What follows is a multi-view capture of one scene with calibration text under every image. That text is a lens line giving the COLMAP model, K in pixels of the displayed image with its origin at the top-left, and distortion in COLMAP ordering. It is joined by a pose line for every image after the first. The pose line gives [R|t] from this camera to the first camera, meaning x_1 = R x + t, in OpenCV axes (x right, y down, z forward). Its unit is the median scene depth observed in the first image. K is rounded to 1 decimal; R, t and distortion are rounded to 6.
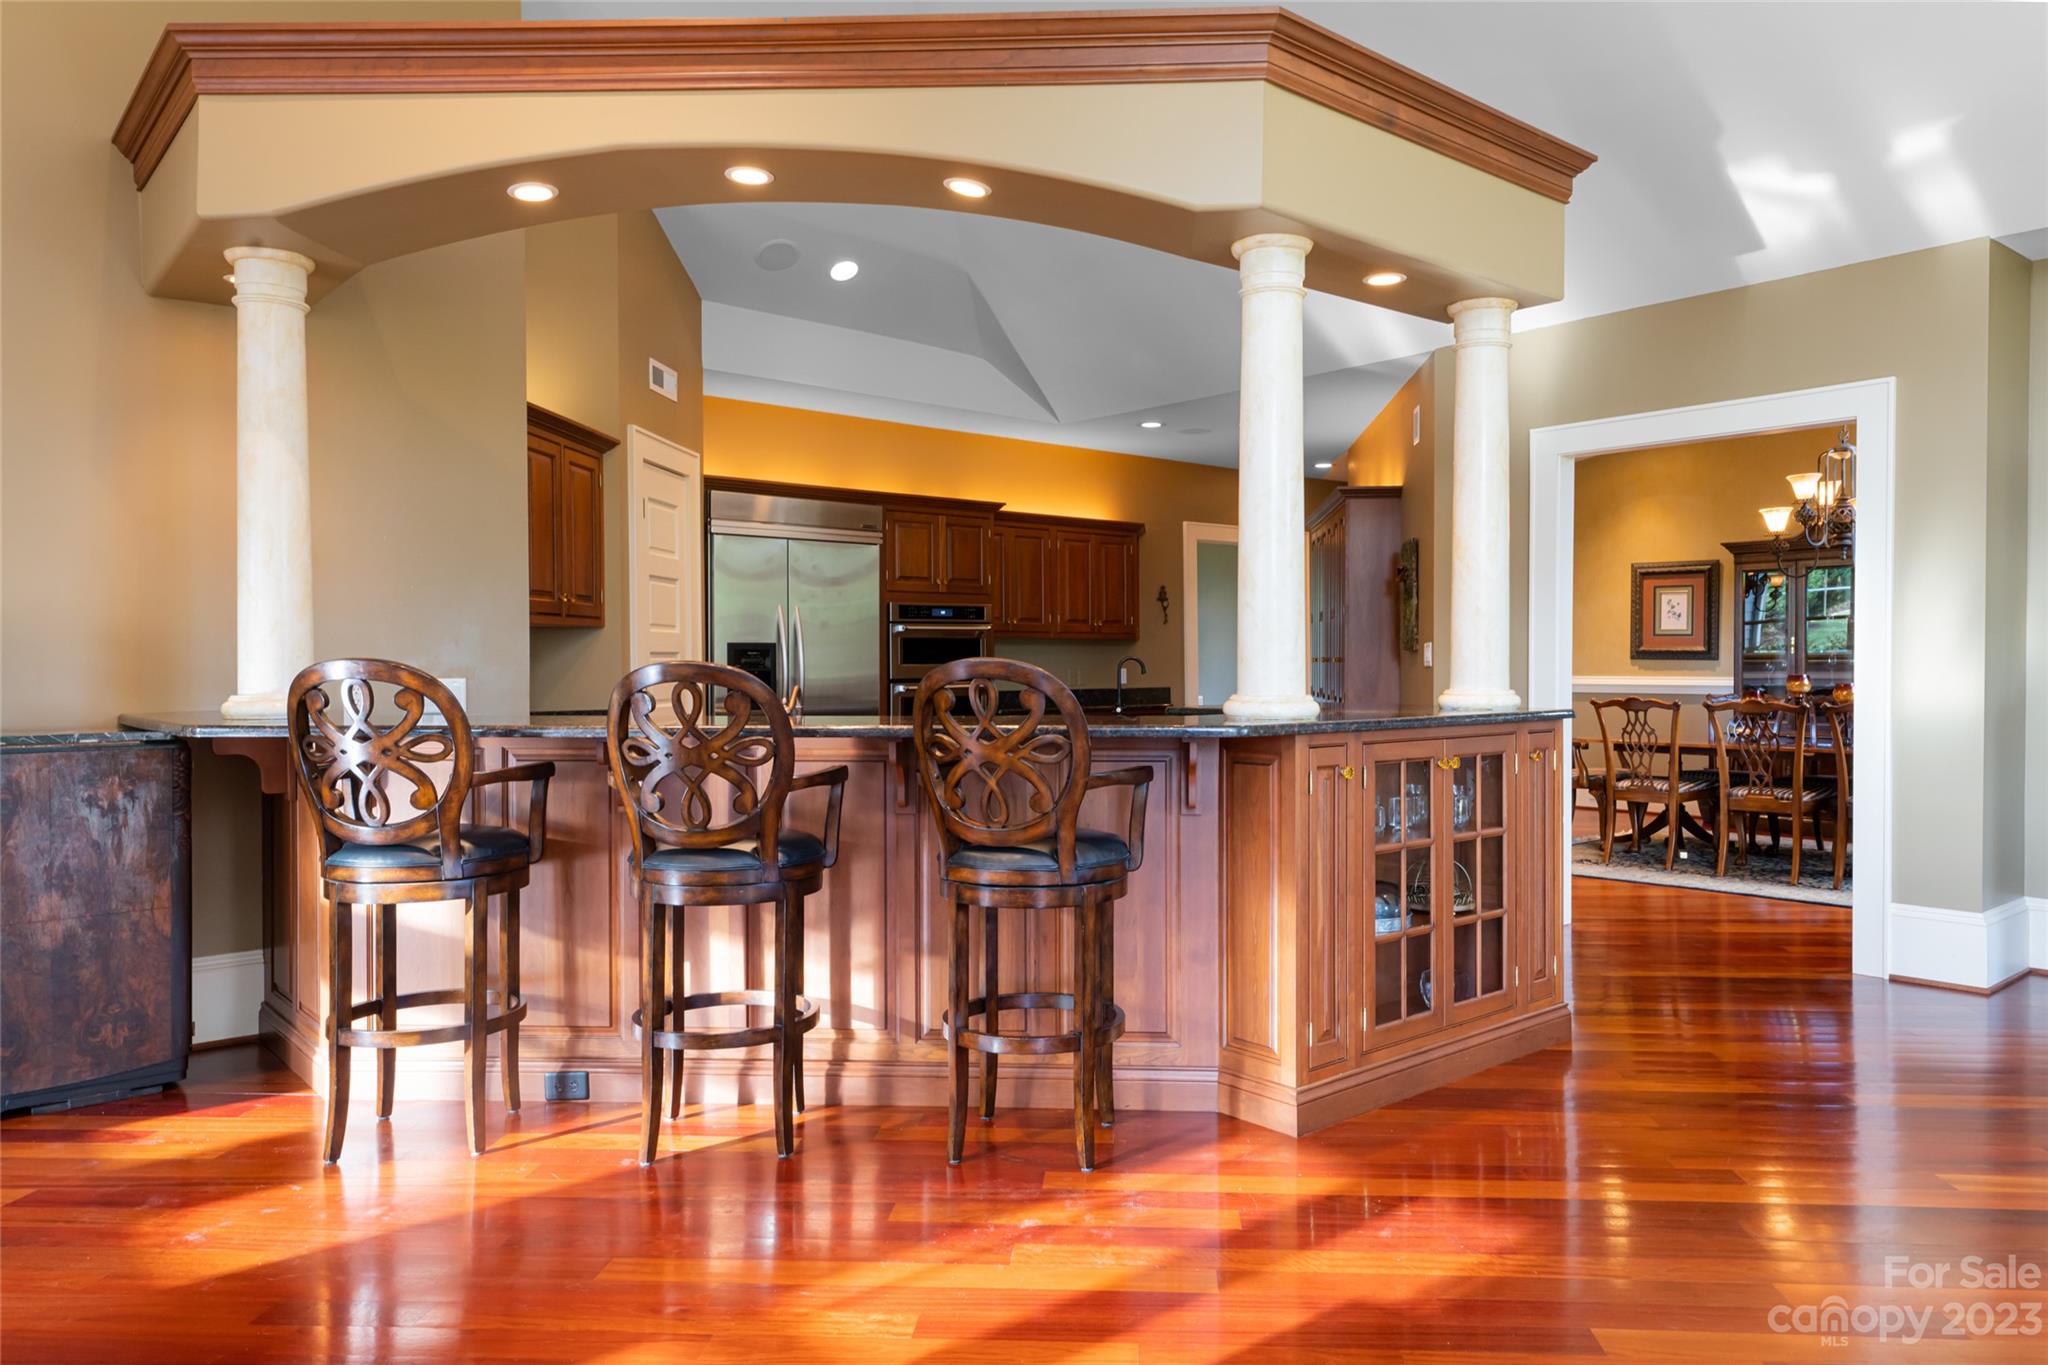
lens RADIAL K [[1394.7, 0, 1098.2], [0, 1394.7, 672.4], [0, 0, 1]] dist [0.001602, 0.002715]
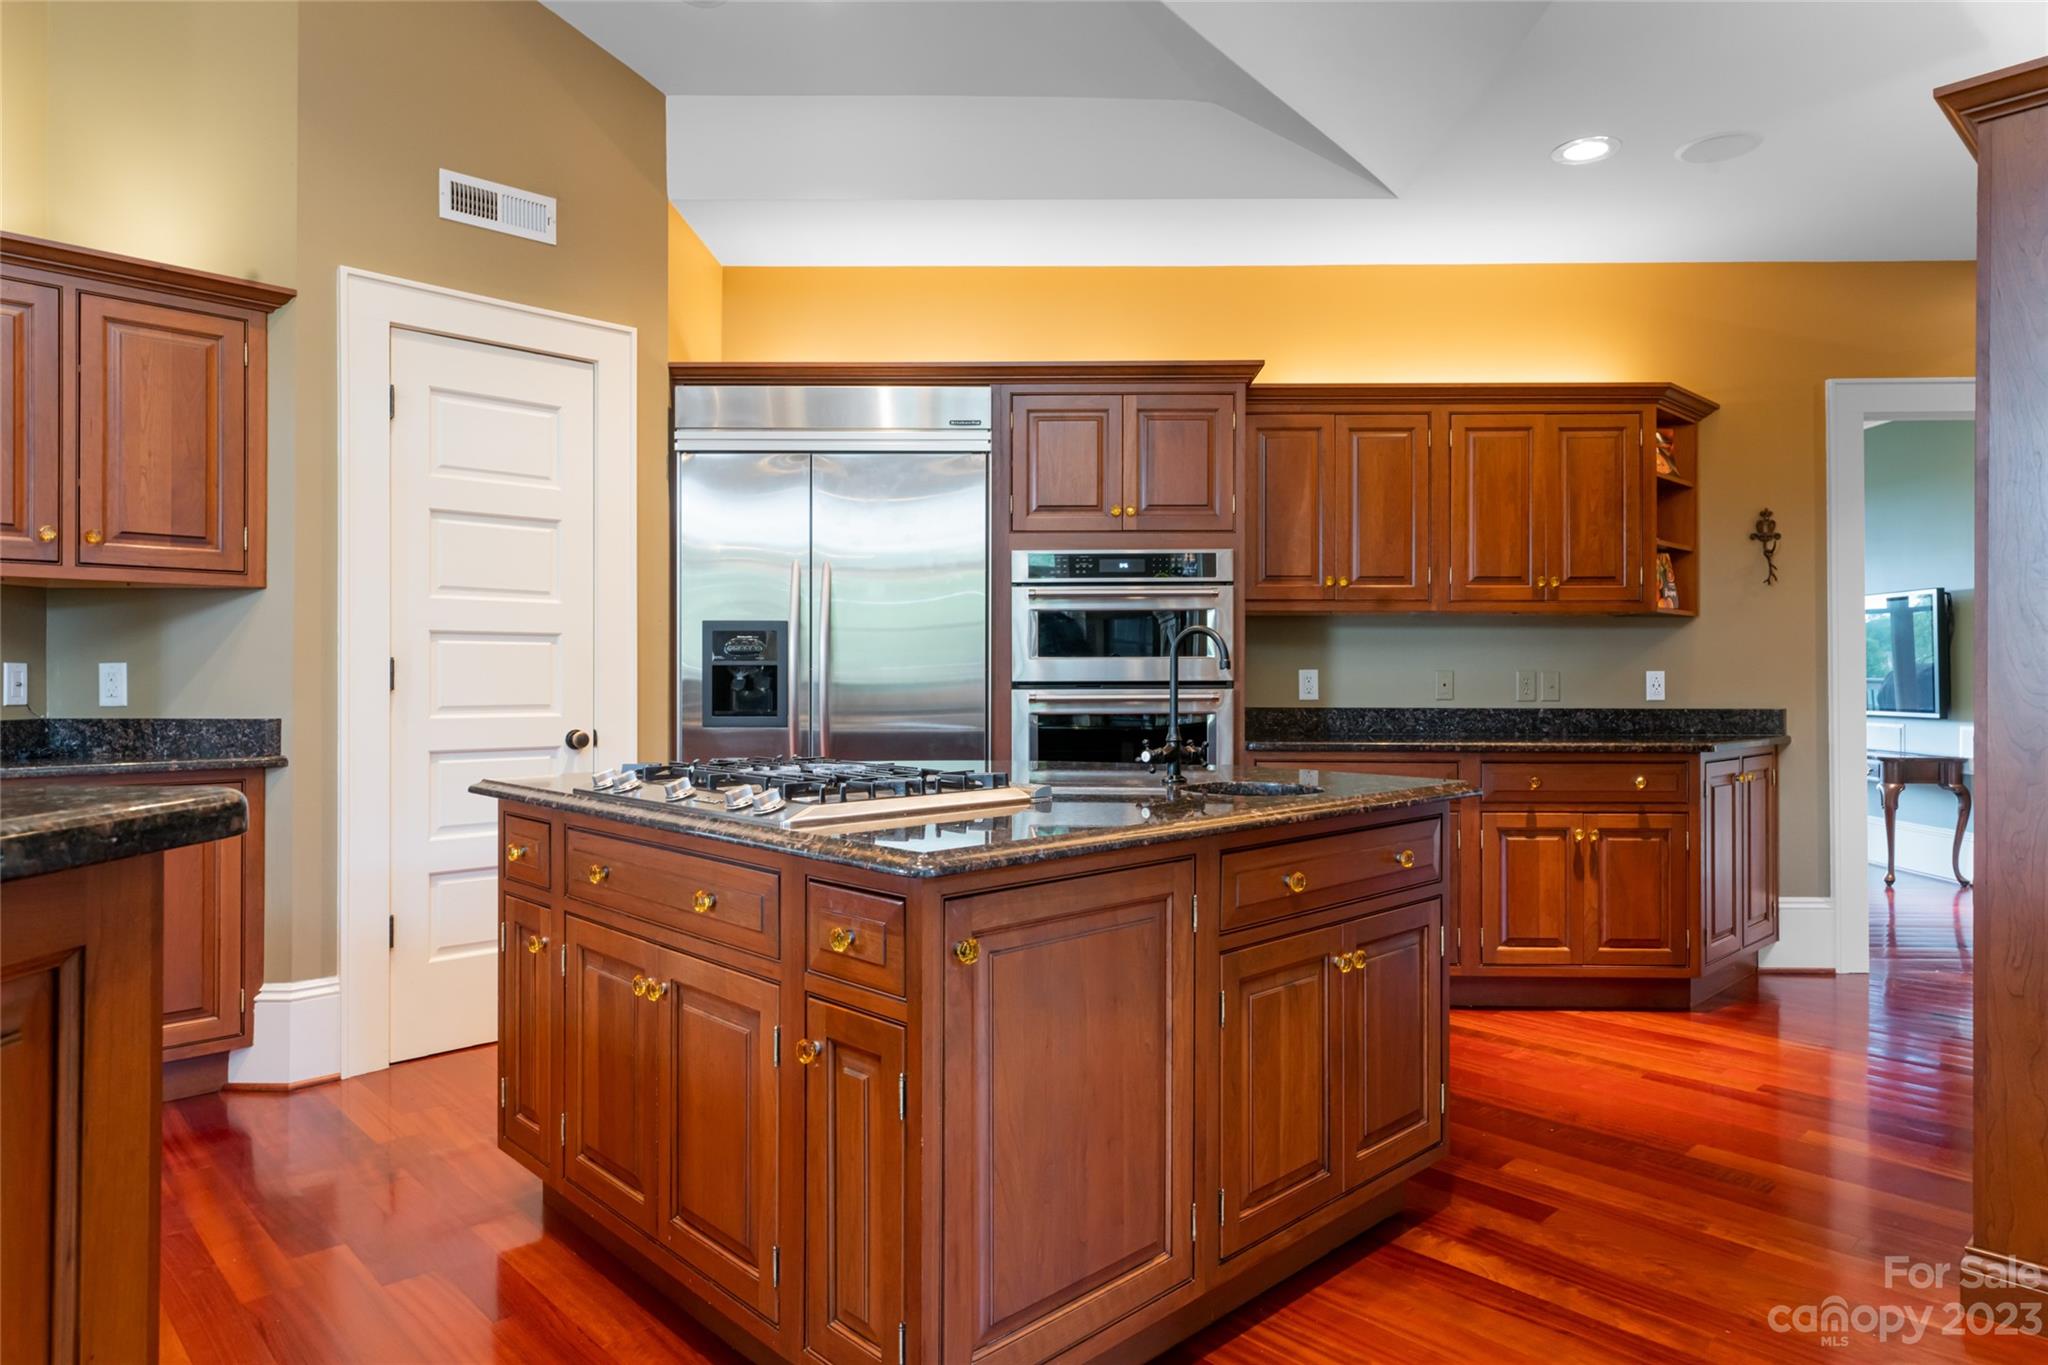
lens RADIAL K [[1191.7, 0, 1024.0], [0, 1191.7, 682.5], [0, 0, 1]] dist [-0.001191, -0.000593]
pose [[0.723784, 0.006472, -0.689996, 0.204522], [-0.007592, 0.999970, 0.001416, 0.004802], [0.689985, 0.004213, 0.723812, 0.652839]]
